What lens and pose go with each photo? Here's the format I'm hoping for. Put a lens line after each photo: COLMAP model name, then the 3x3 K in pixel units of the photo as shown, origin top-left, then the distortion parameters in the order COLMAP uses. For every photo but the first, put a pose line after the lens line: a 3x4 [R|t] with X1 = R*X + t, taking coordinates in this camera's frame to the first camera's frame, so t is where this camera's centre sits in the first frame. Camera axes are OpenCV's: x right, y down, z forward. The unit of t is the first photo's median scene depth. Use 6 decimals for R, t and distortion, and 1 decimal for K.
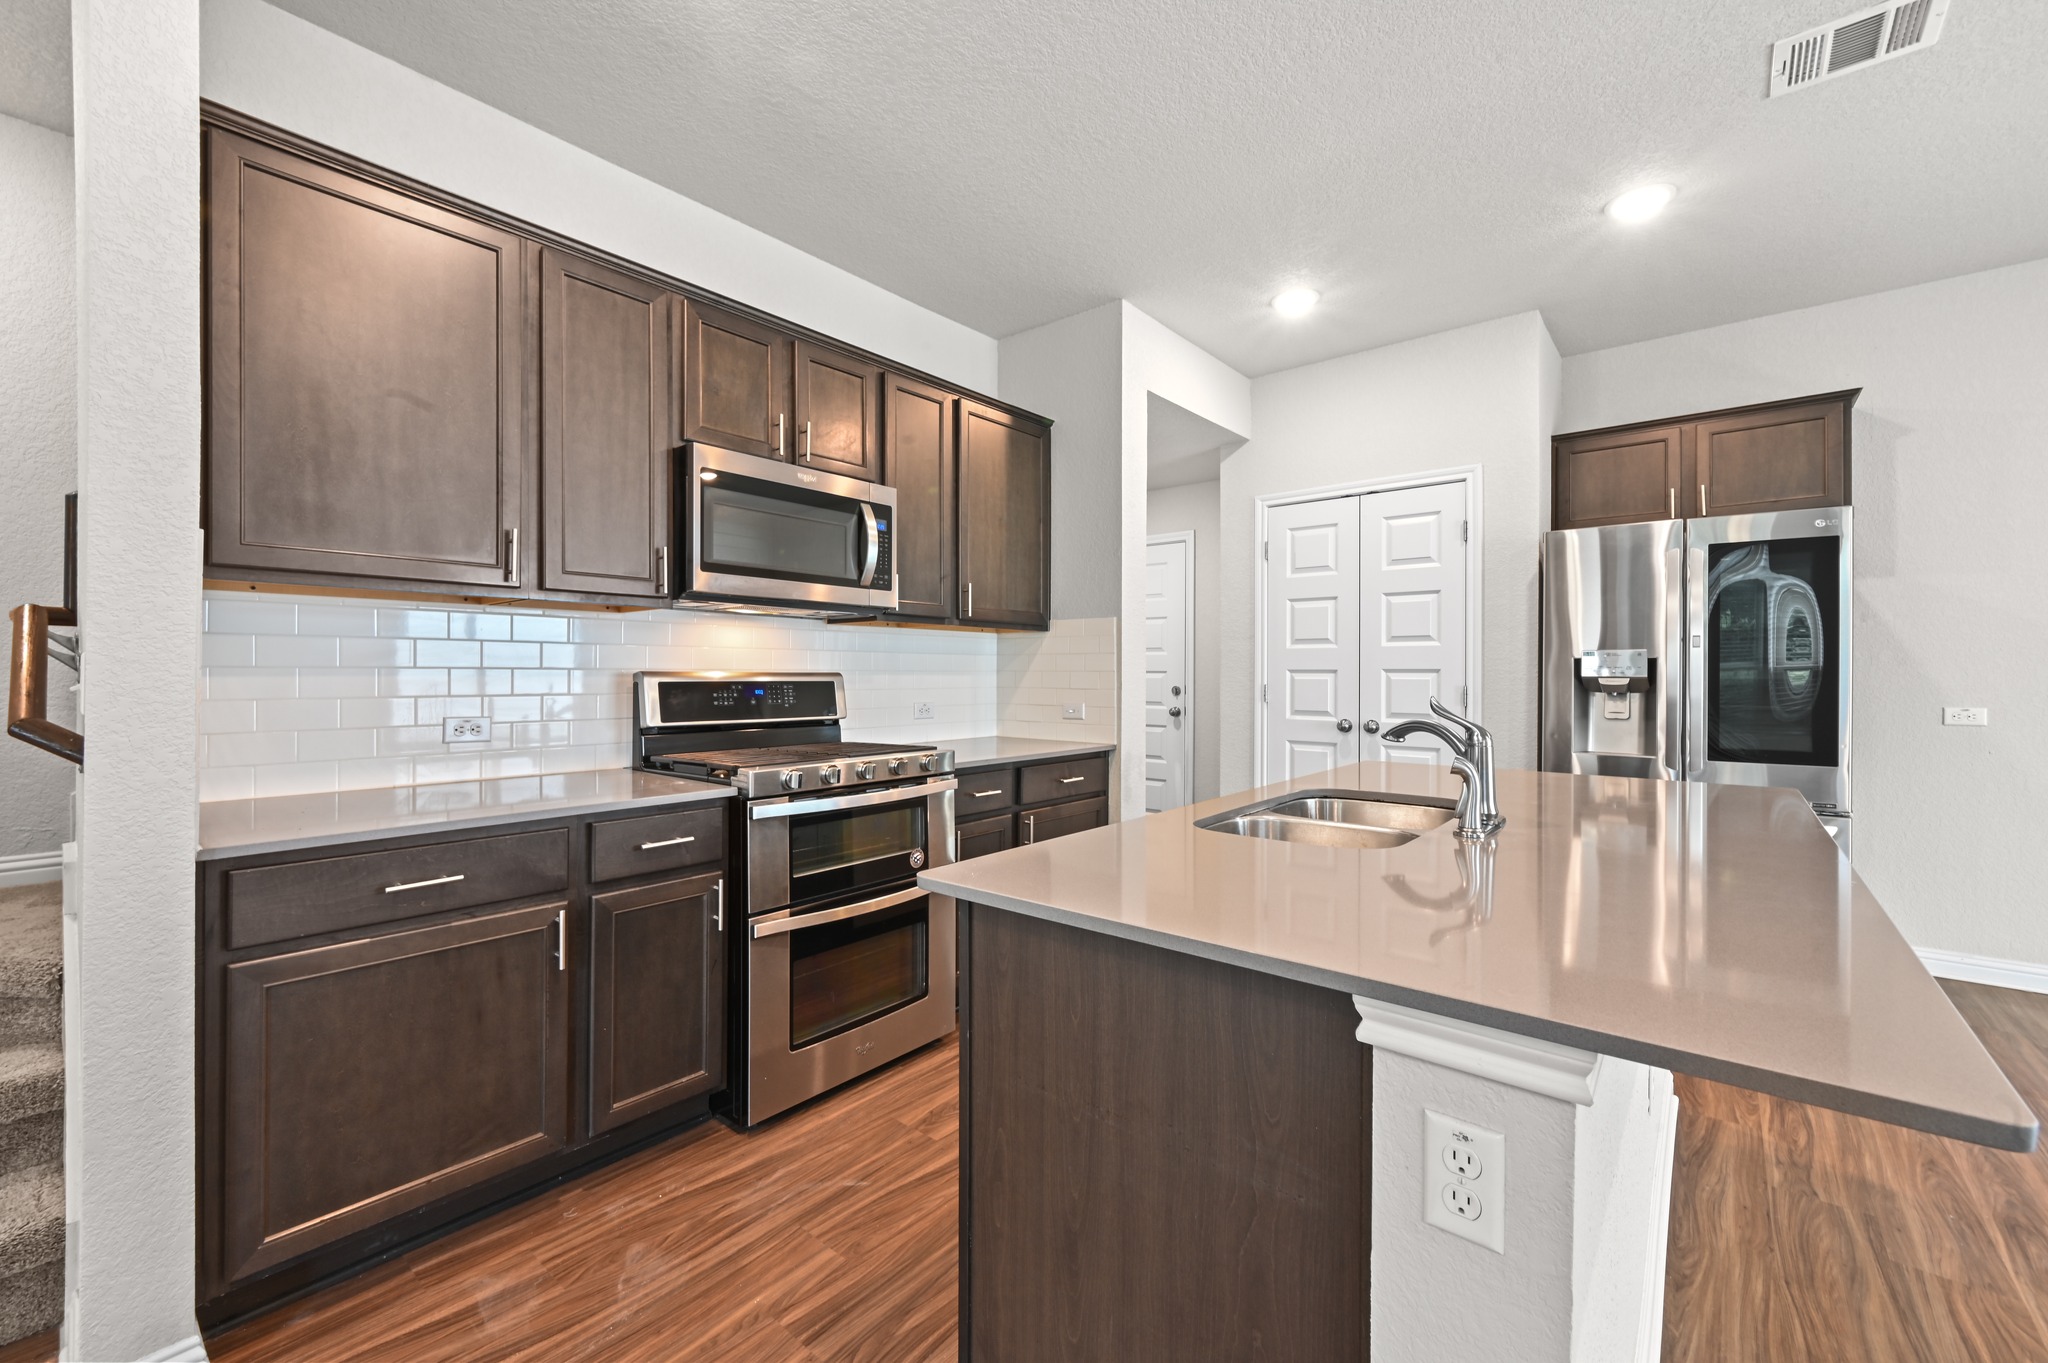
lens RADIAL K [[835.0, 0, 1000.7], [0, 835.0, 671.2], [0, 0, 1]] dist [-0.001039, 0.000221]
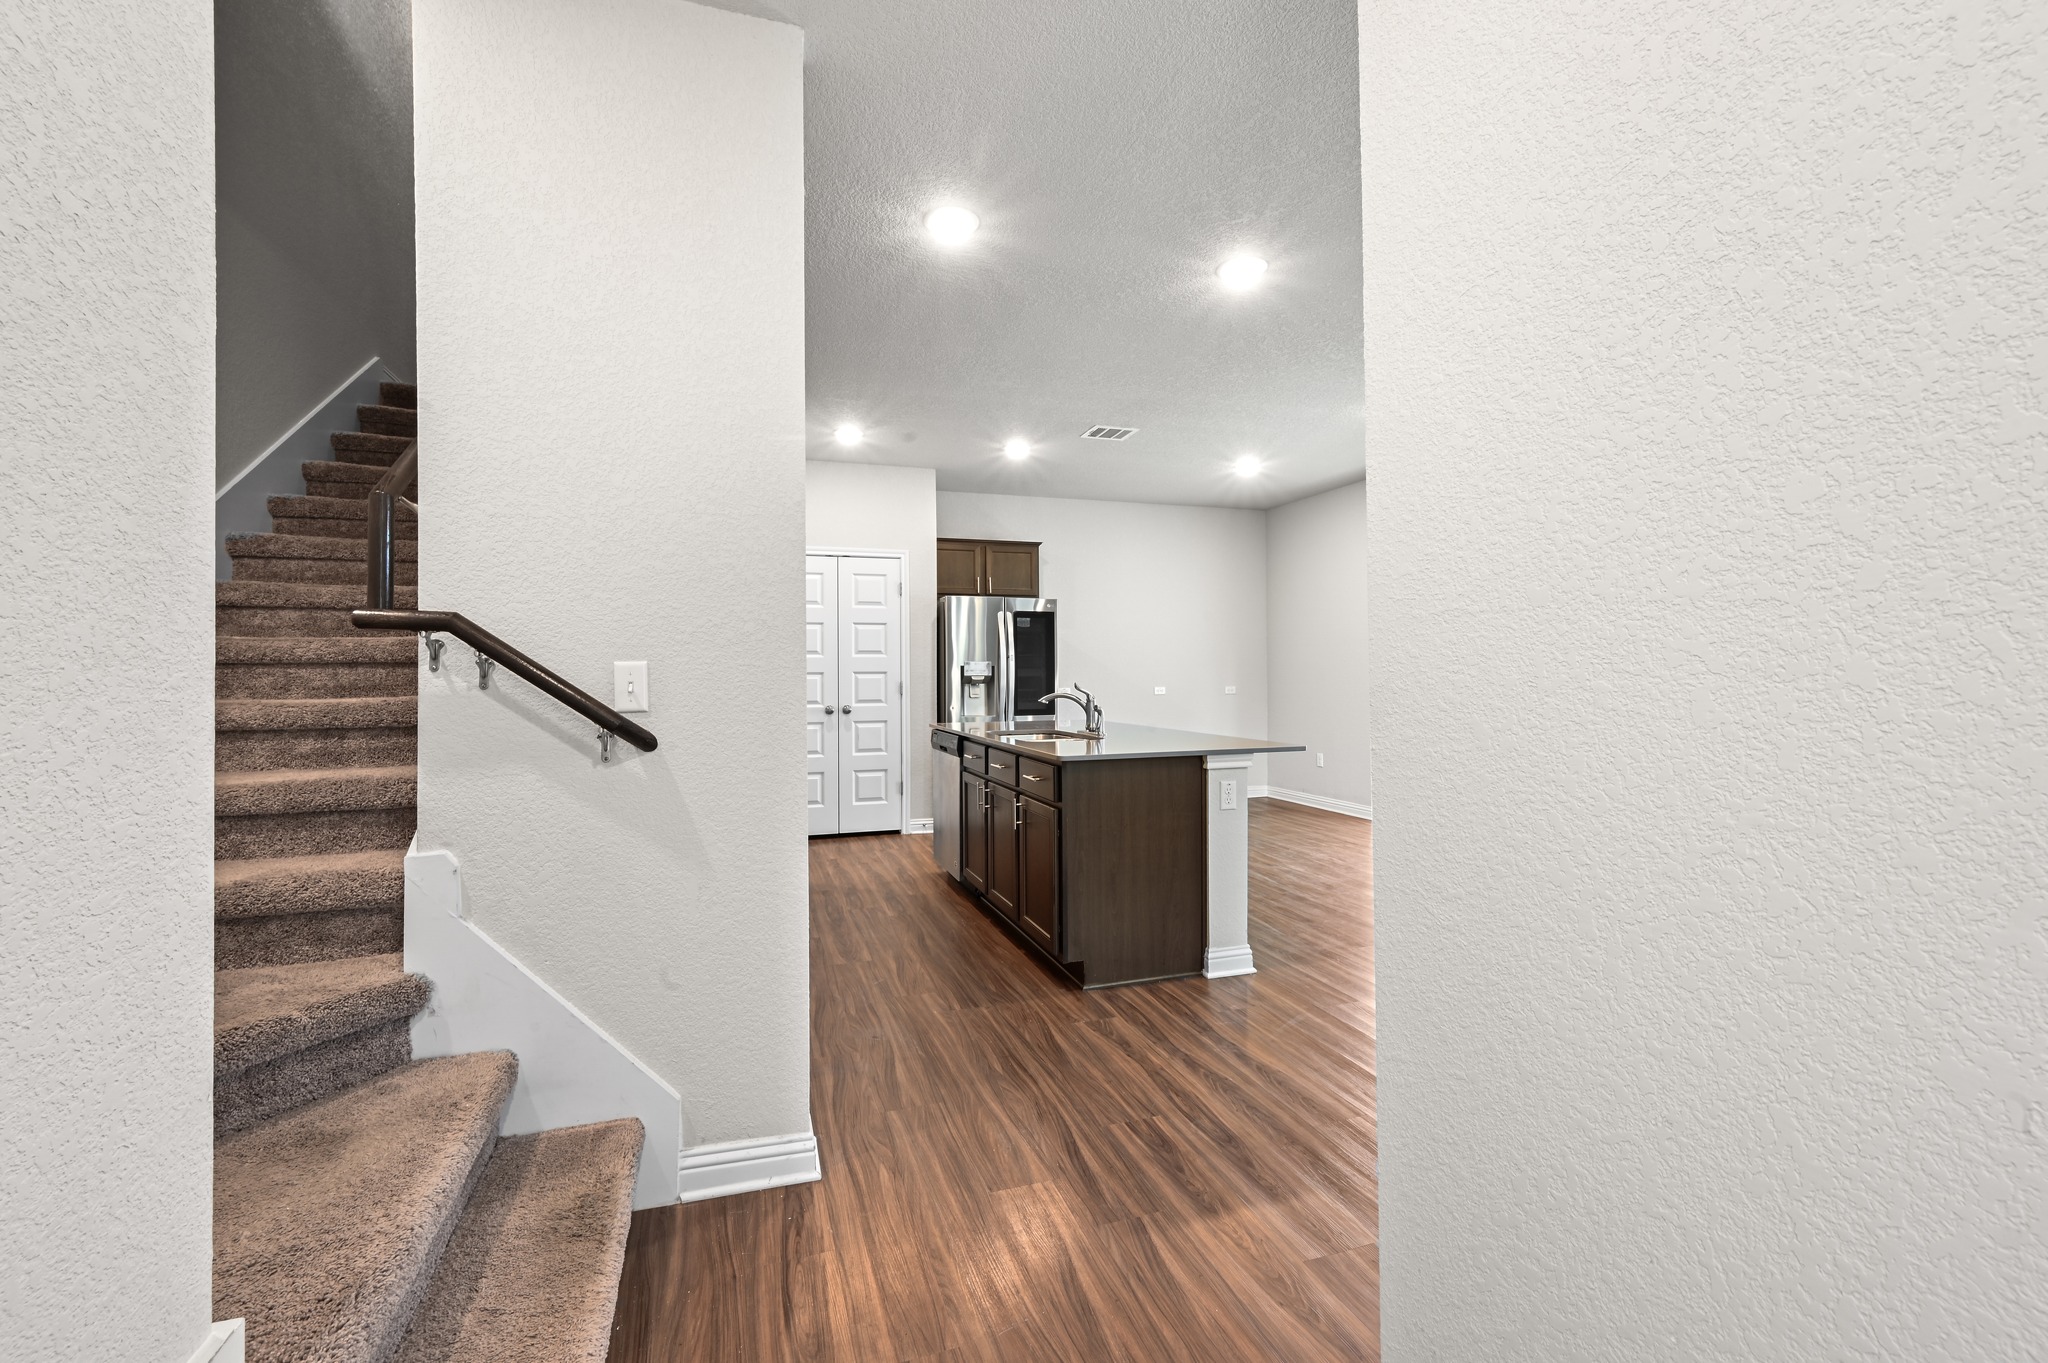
lens RADIAL K [[835.0, 0, 1003.5], [0, 835.0, 668.4], [0, 0, 1]] dist [-0.001039, 0.000221]
pose [[0.519425, 0.001973, 0.854514, -1.086374], [0.006248, 0.999962, -0.006107, 0.003120], [-0.854493, 0.008512, 0.519392, -0.058155]]
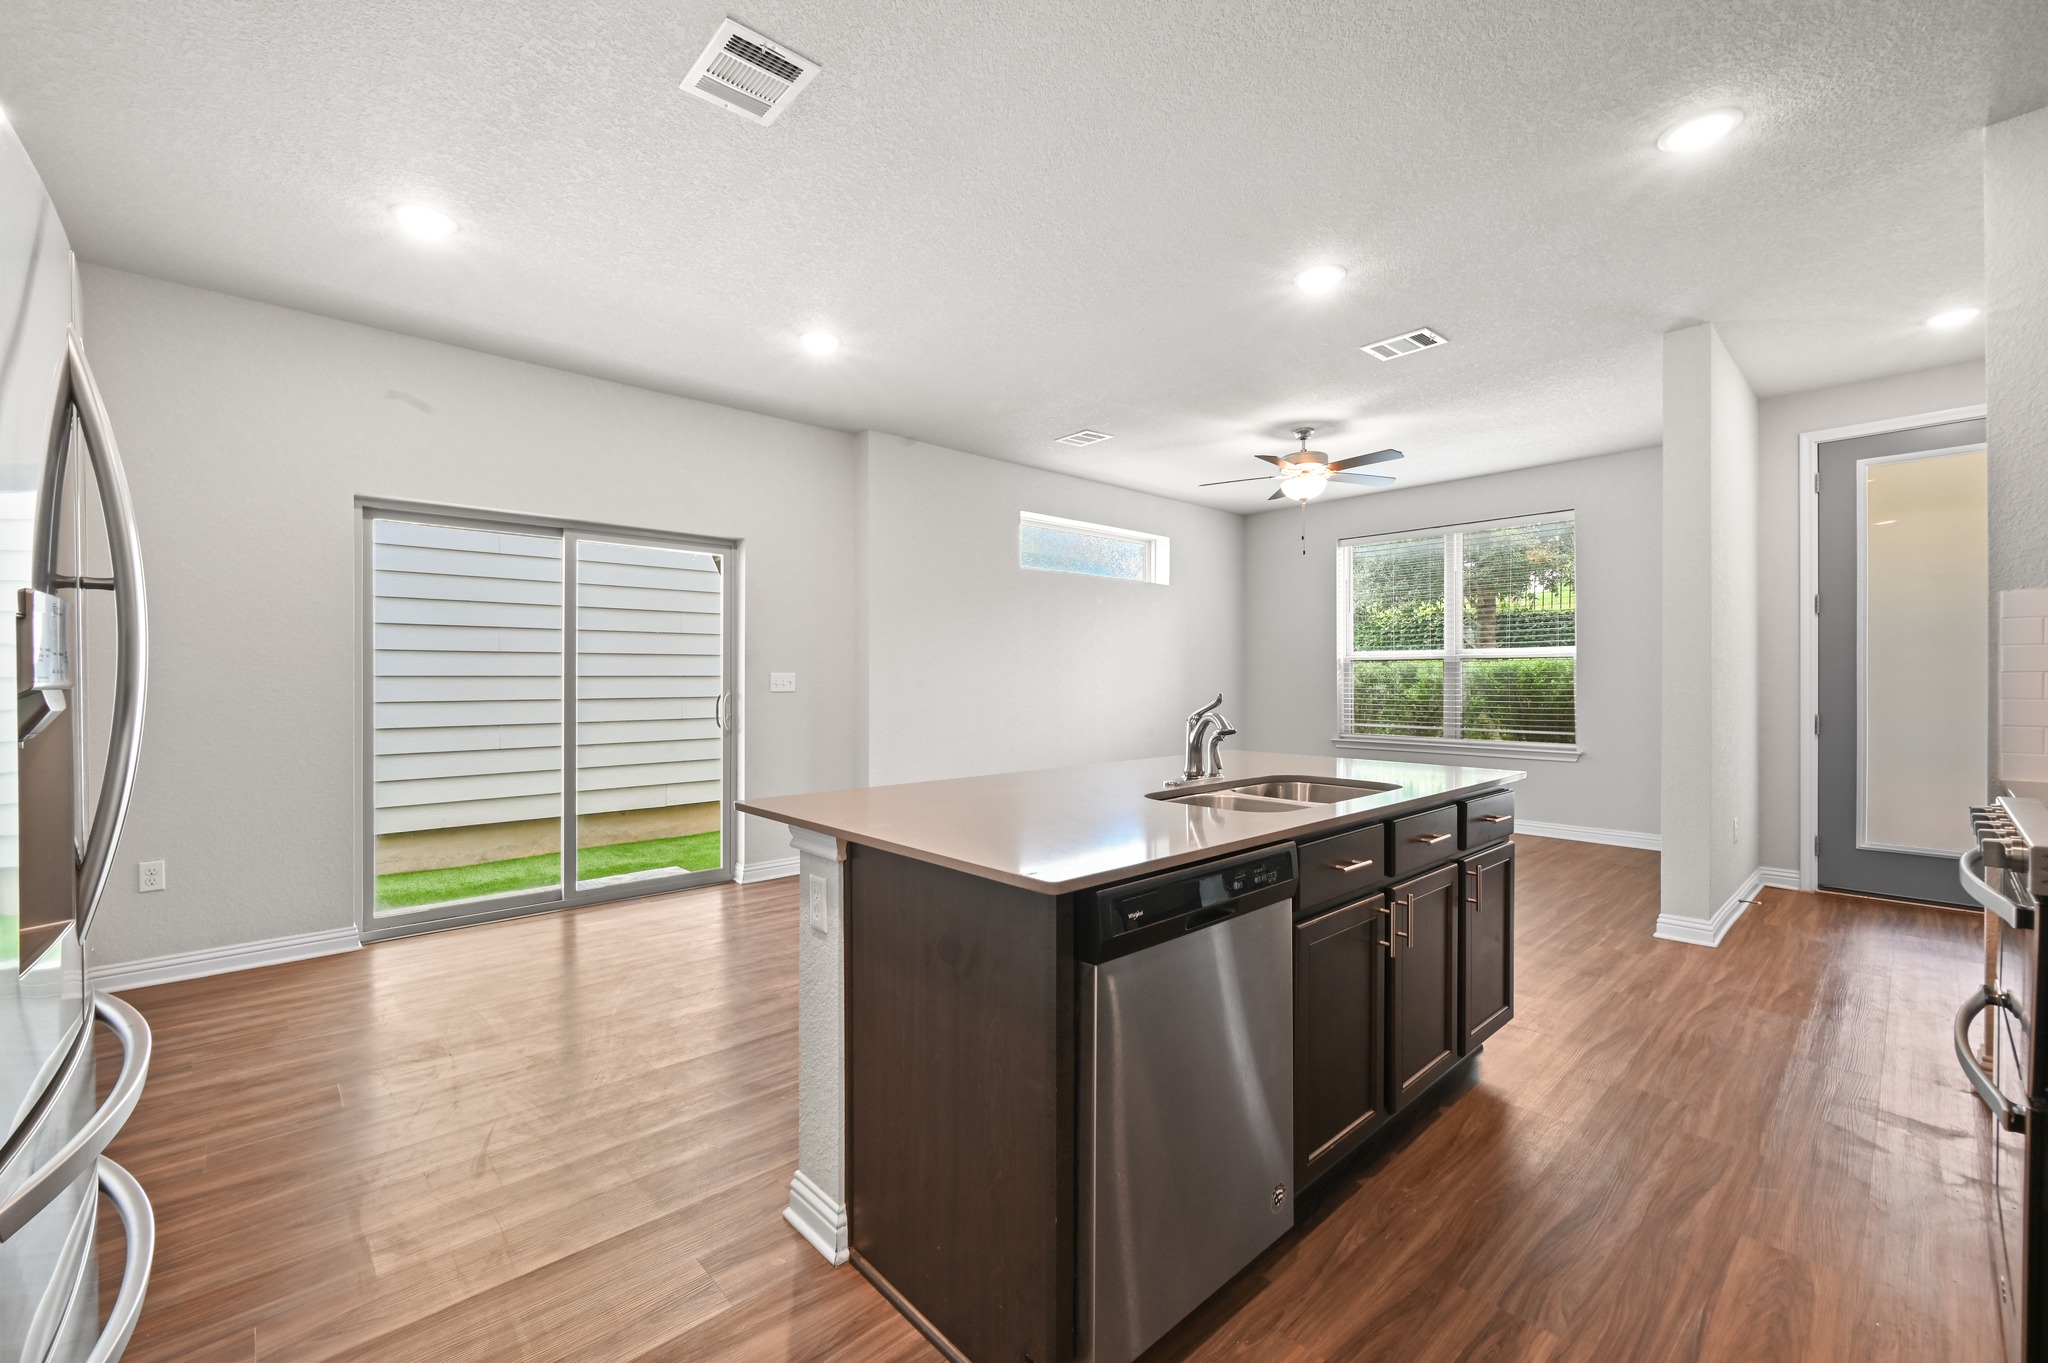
lens RADIAL K [[835.0, 0, 1012.2], [0, 835.0, 676.0], [0, 0, 1]] dist [-0.001039, 0.000221]
pose [[-0.992574, -0.001210, 0.121639, 0.445773], [-0.001961, 0.999980, -0.006054, 0.009869], [-0.121629, -0.006248, -0.992556, 1.561427]]
